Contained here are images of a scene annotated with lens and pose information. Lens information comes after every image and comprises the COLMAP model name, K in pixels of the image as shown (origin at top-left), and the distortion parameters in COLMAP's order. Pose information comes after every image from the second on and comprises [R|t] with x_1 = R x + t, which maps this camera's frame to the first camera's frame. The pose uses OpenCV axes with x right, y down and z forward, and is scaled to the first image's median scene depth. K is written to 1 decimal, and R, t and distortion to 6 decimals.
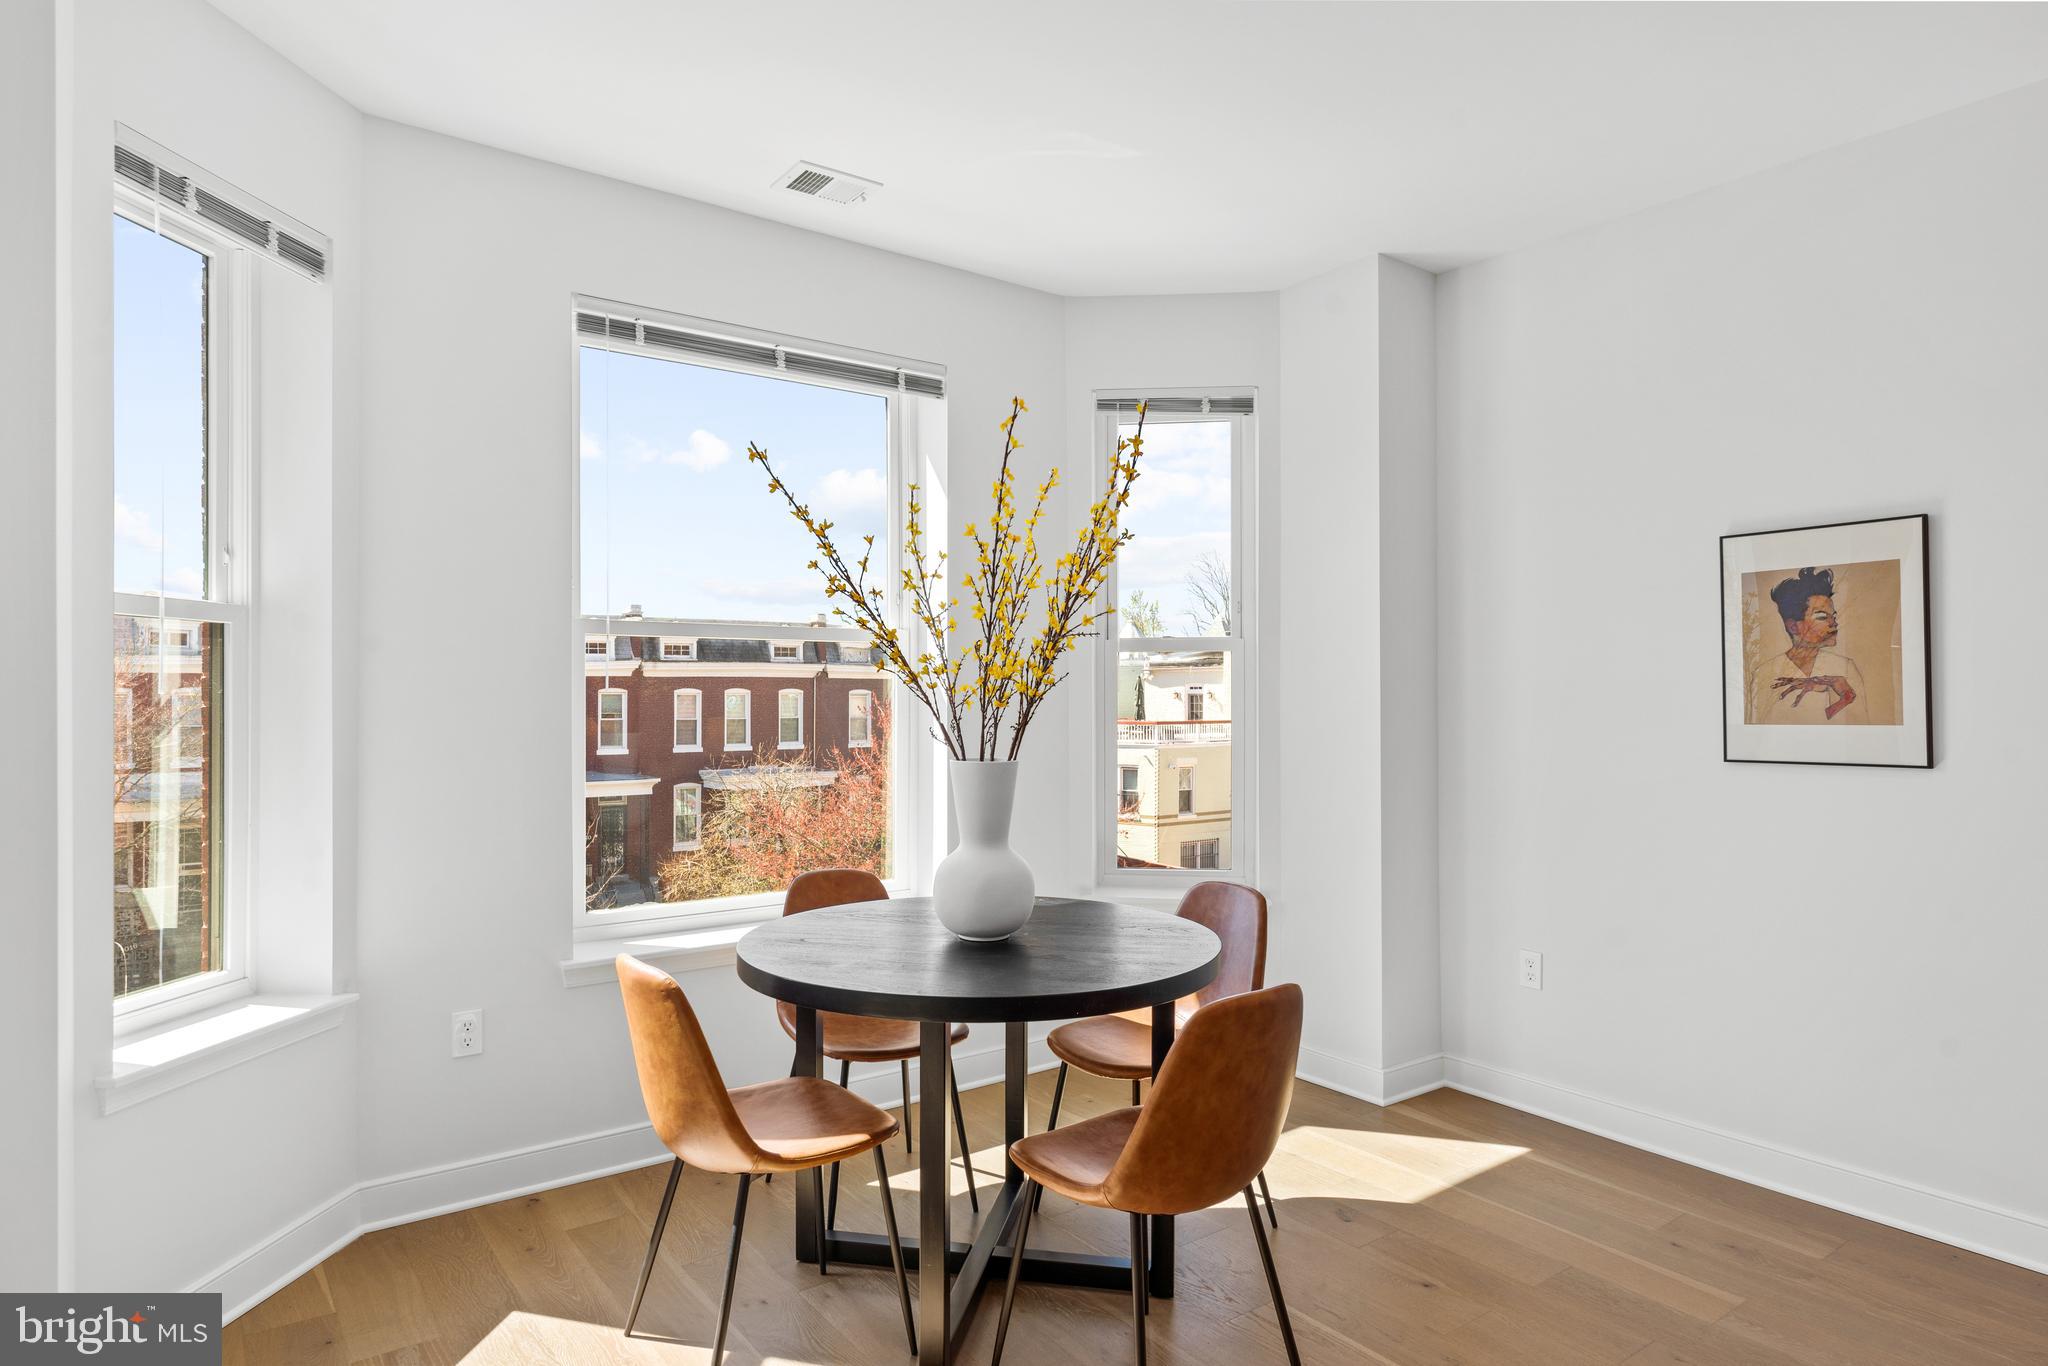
lens RADIAL K [[1173.5, 0, 1041.2], [0, 1173.5, 693.5], [0, 0, 1]] dist [-0.005309, -0.001040]
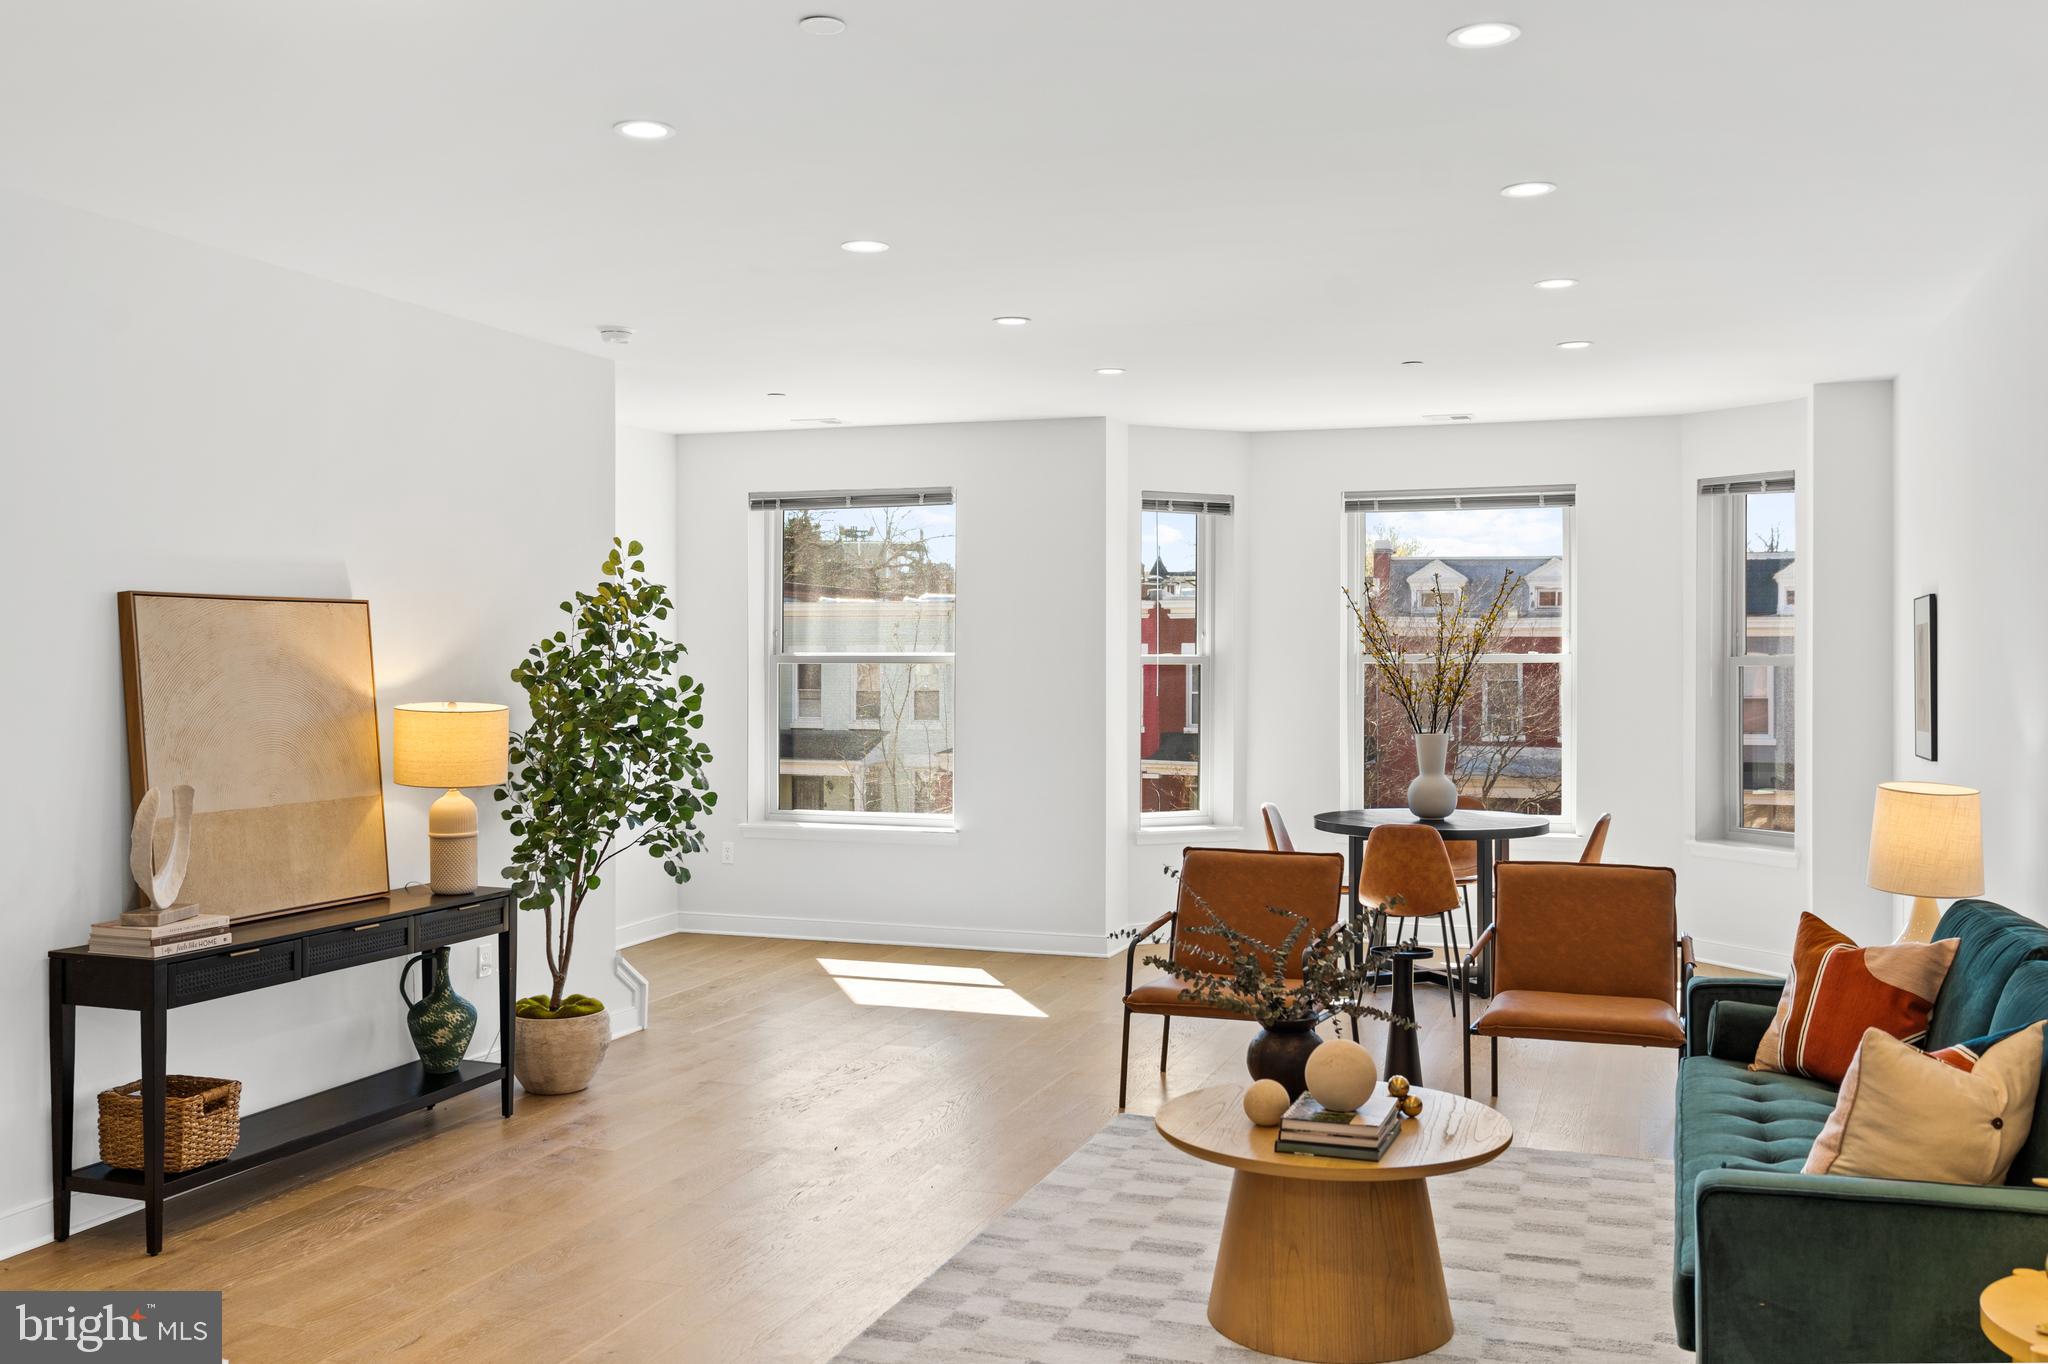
lens RADIAL K [[1832.0, 0, 1019.5], [0, 1832.0, 651.2], [0, 0, 1]] dist [-0.008234, 0.001144]
pose [[0.553819, 0.000700, -0.832637, 1.520635], [0.000443, 0.999999, 0.001135, -0.062173], [0.832637, -0.000997, 0.553818, -0.945178]]
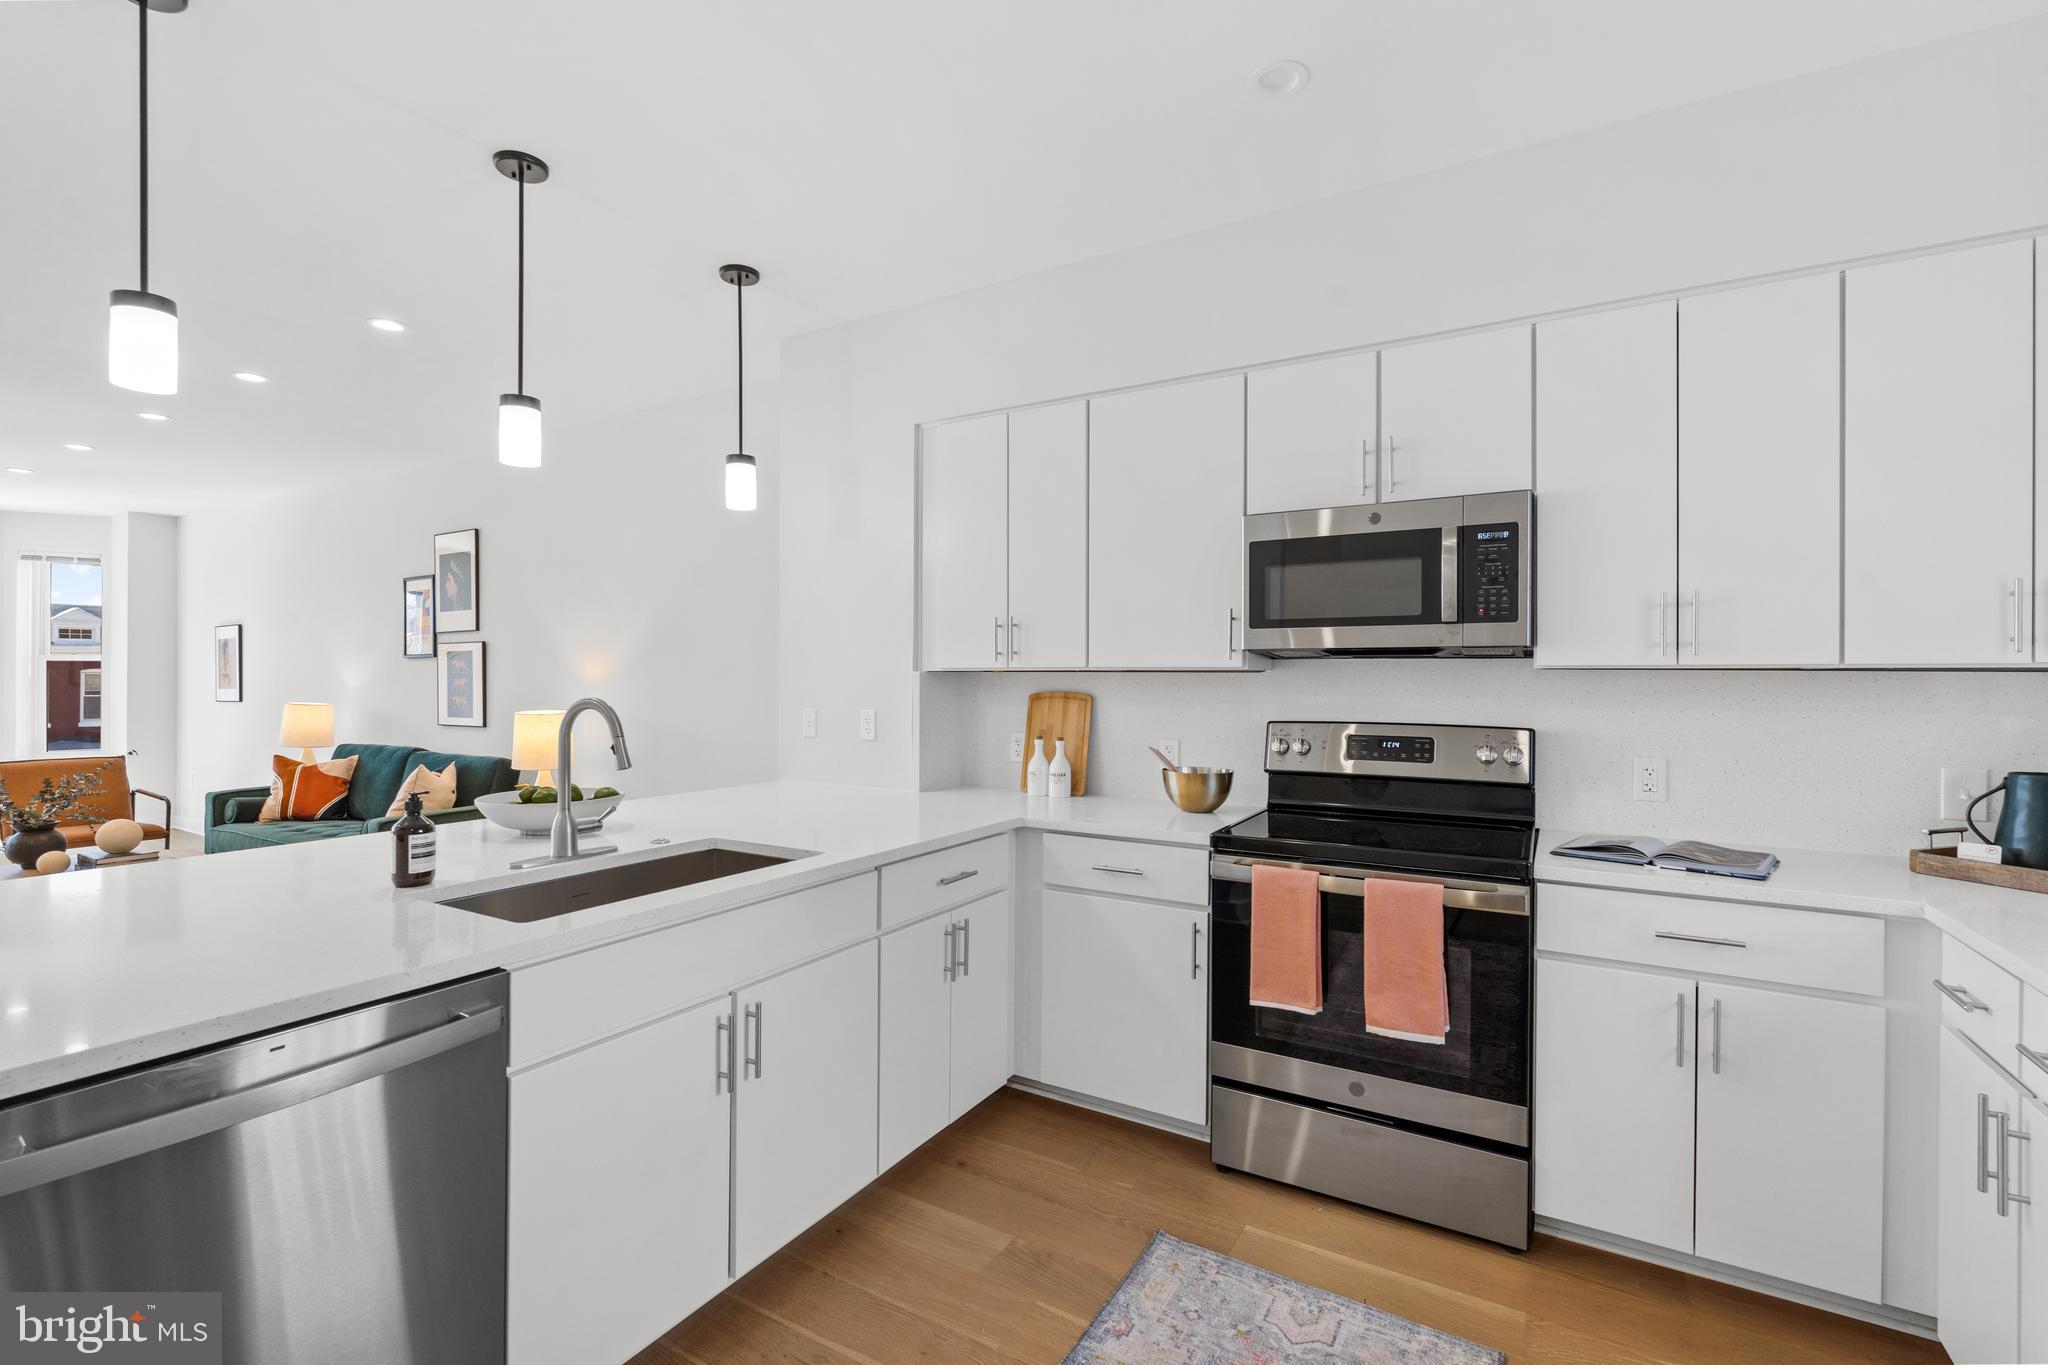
lens RADIAL K [[909.7, 0, 1025.3], [0, 909.7, 679.1], [0, 0, 1]] dist [-0.000667, -0.000232]
pose [[0.923680, 0.006055, 0.383117, 1.330246], [-0.006552, 0.999979, -0.000007, -0.011966], [-0.383109, -0.002504, 0.923700, -1.611330]]
